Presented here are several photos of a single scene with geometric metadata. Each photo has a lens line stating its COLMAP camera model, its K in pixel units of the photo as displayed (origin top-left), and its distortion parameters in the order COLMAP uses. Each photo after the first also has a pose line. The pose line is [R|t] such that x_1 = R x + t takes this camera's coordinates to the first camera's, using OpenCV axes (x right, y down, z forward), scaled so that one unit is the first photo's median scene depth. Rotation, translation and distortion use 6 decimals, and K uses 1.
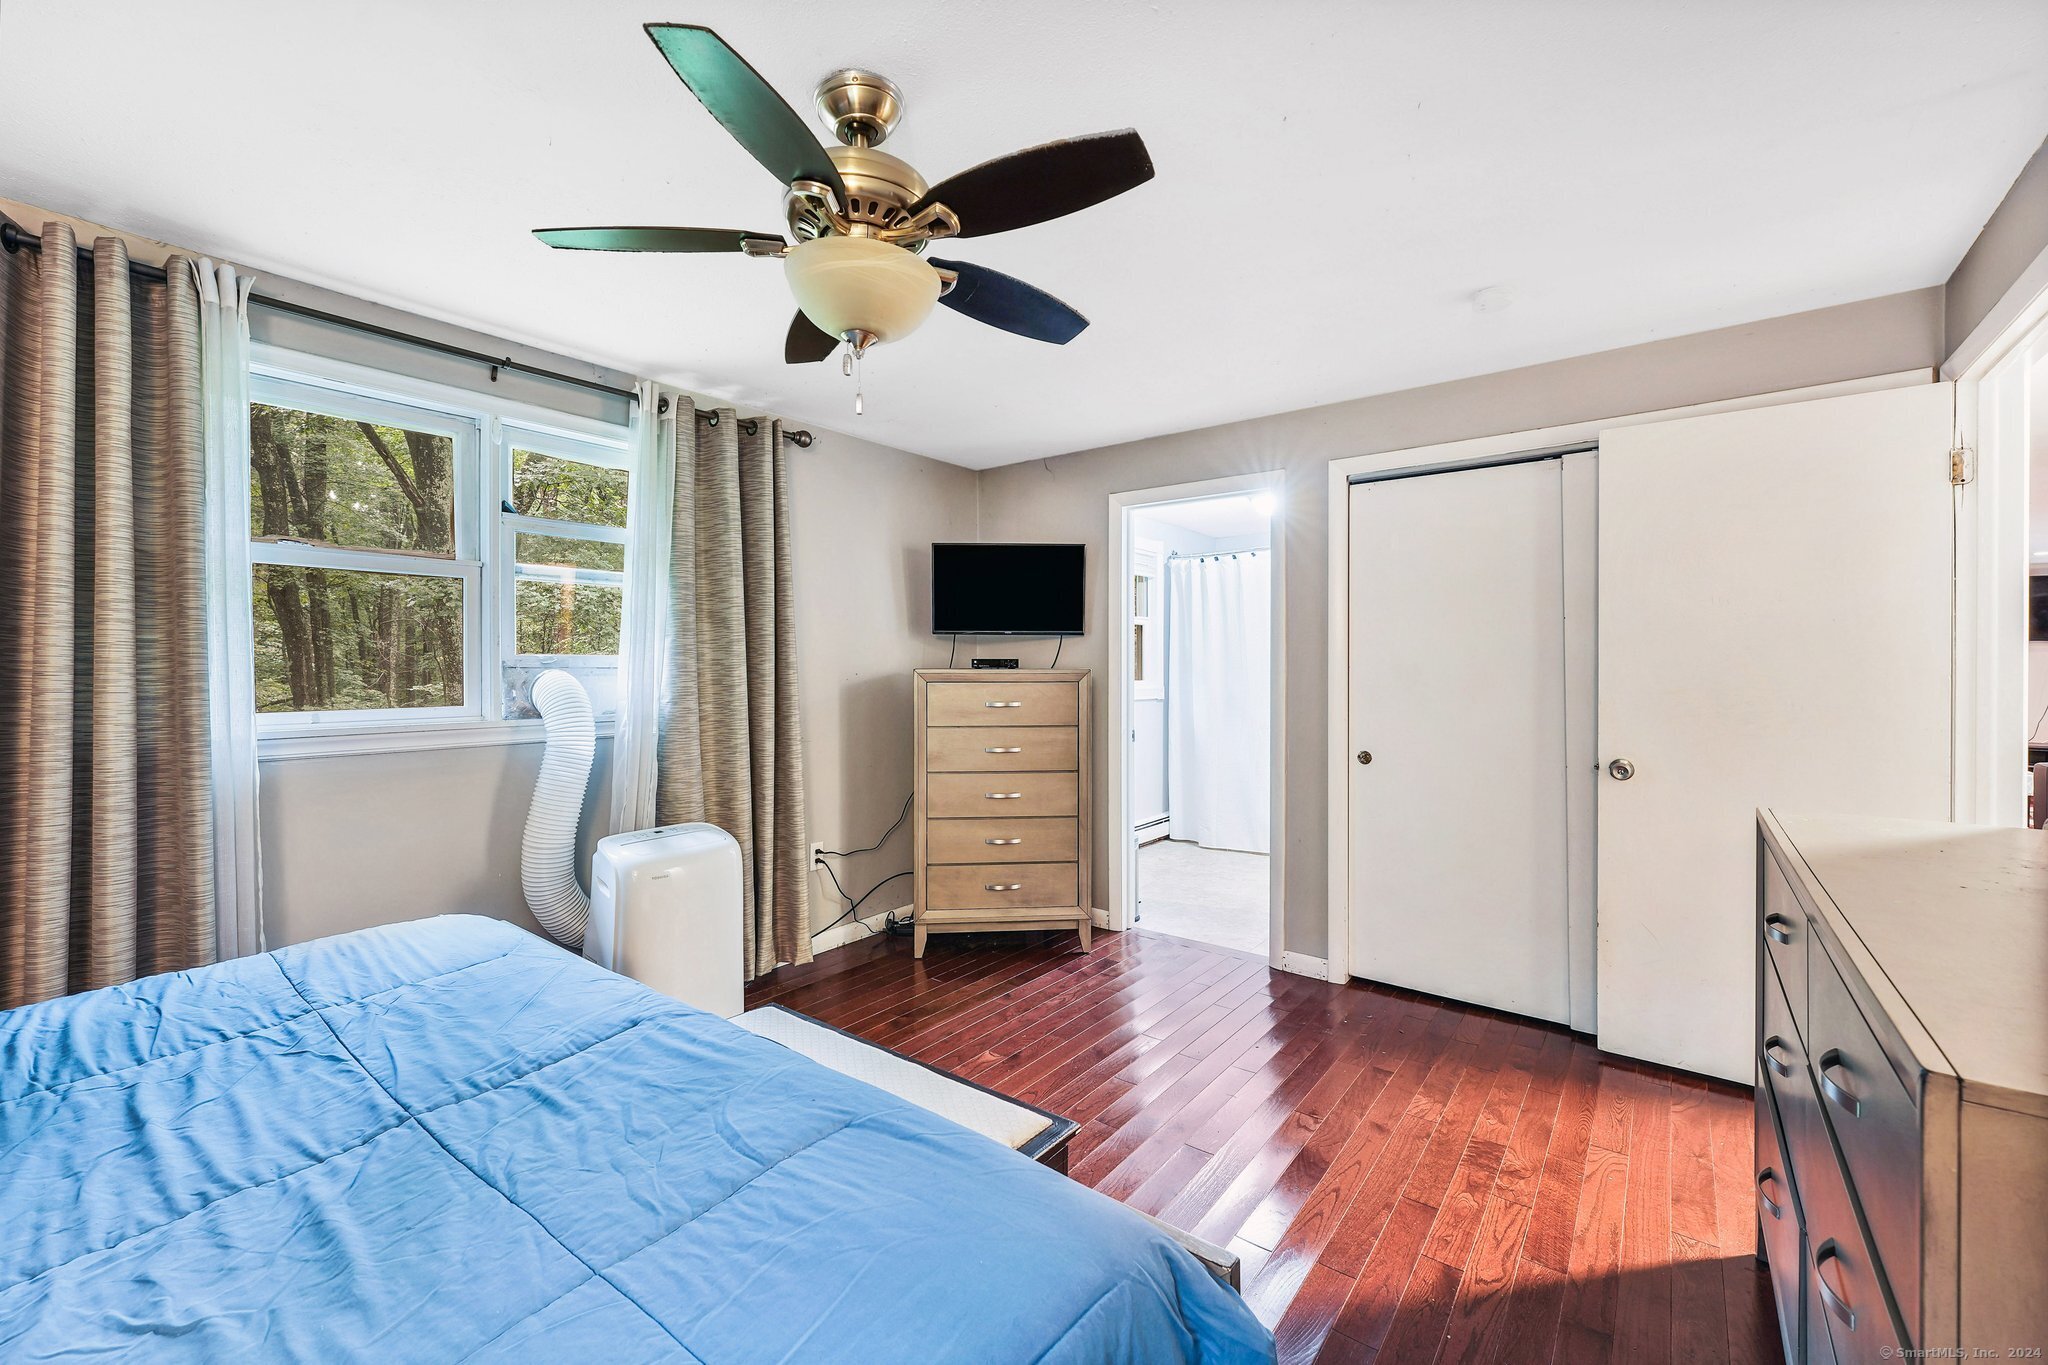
lens RADIAL K [[831.0, 0, 1024.0], [0, 831.0, 668.6], [0, 0, 1]] dist [-0.002147, 0.000327]
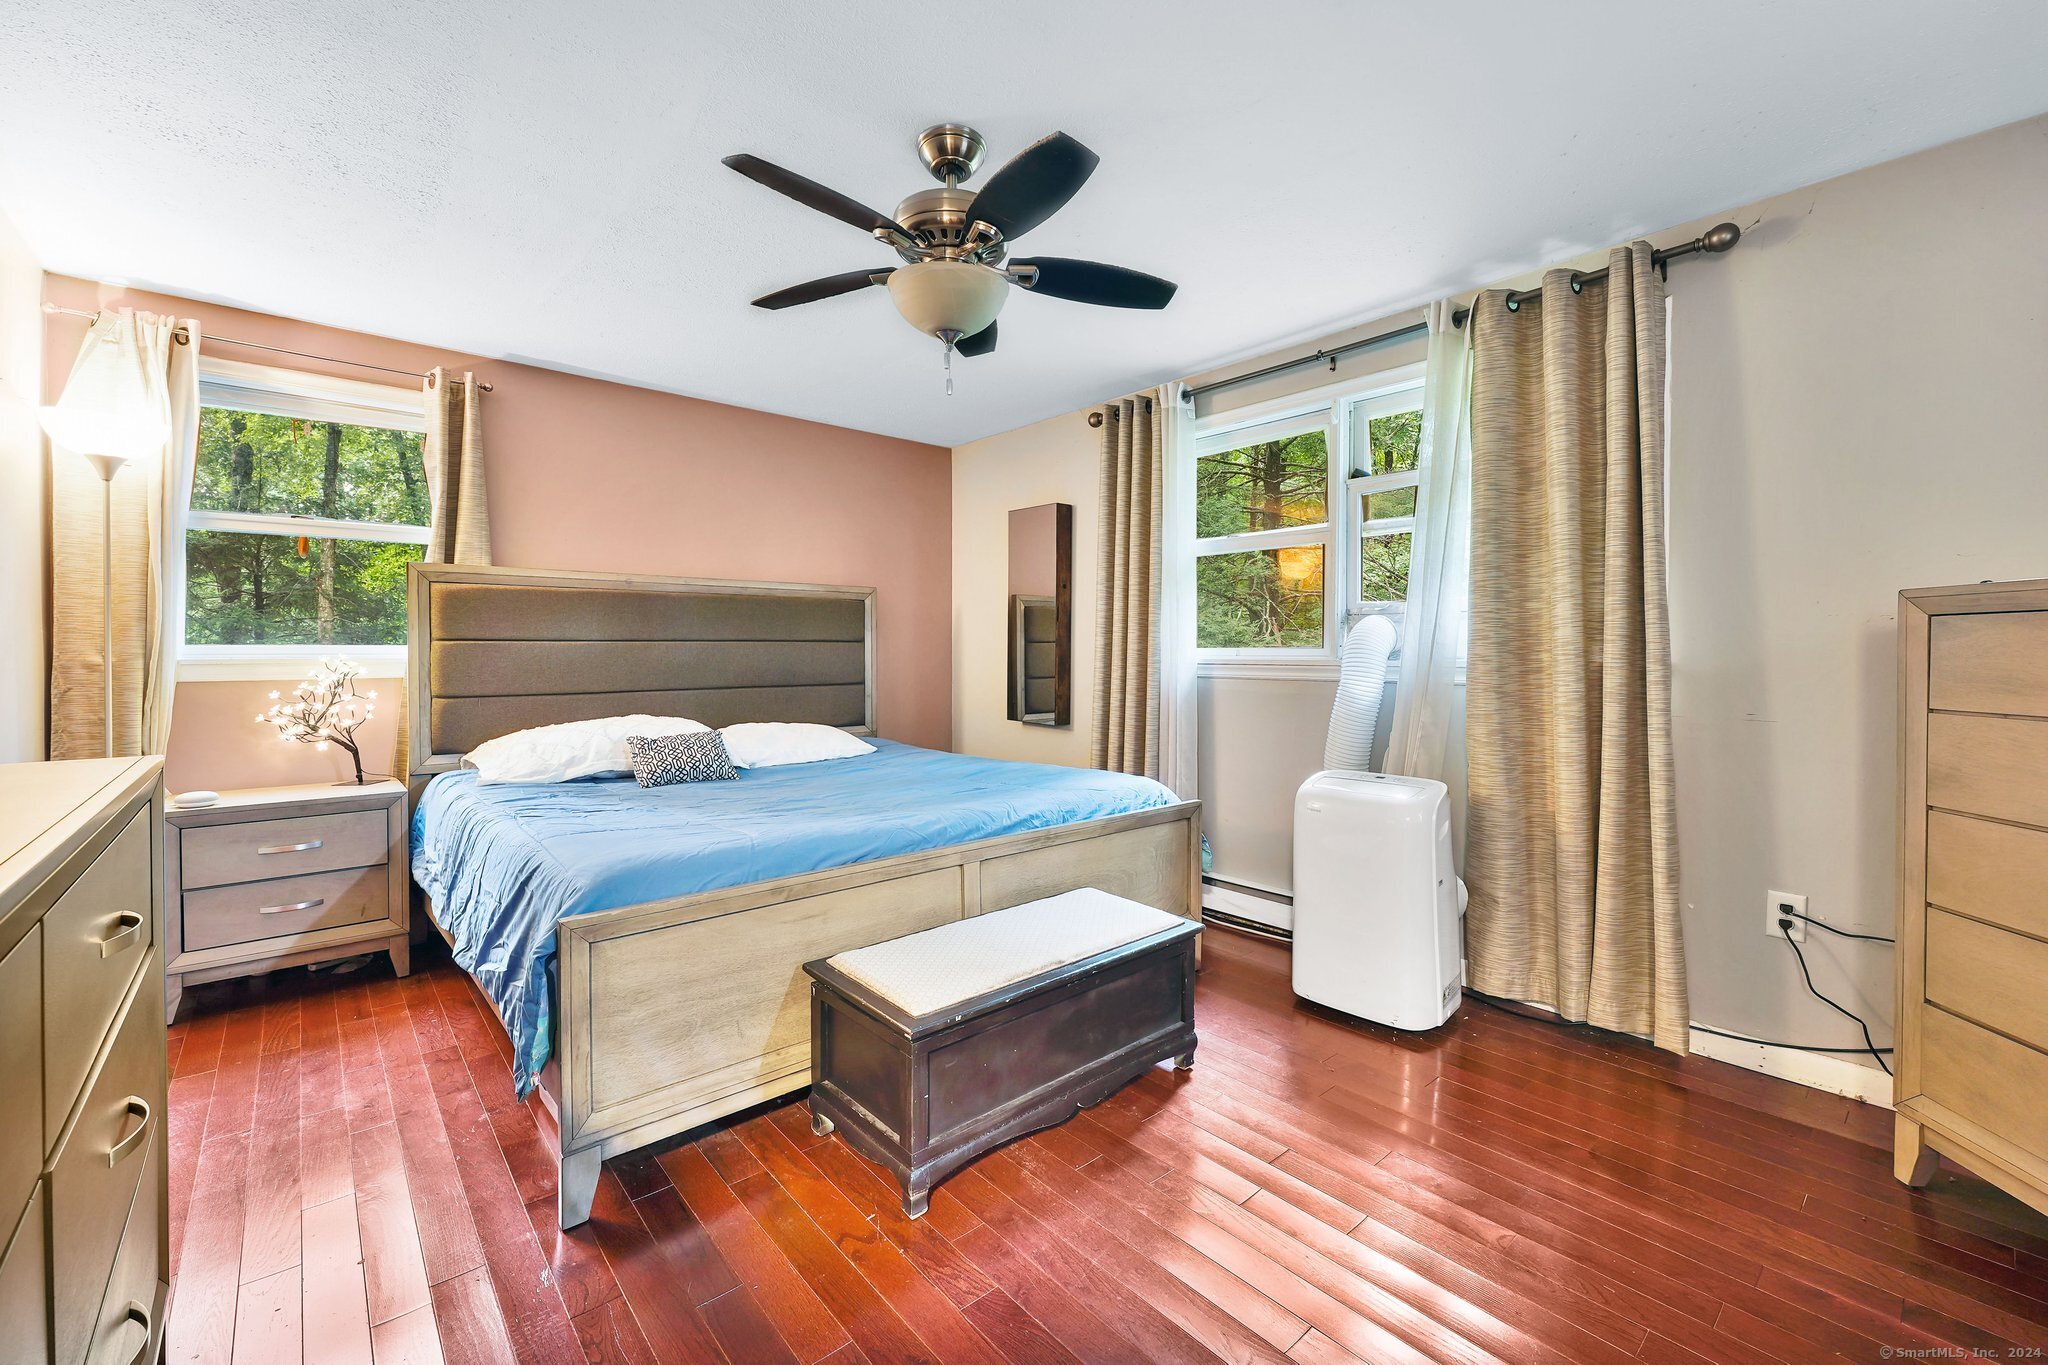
lens RADIAL K [[831.0, 0, 1026.9], [0, 831.0, 663.4], [0, 0, 1]] dist [-0.002147, 0.000327]
pose [[-0.179901, 0.011267, -0.983620, 0.557633], [-0.003193, 0.999922, 0.012038, 0.049831], [0.983680, 0.005306, -0.179851, 0.733743]]
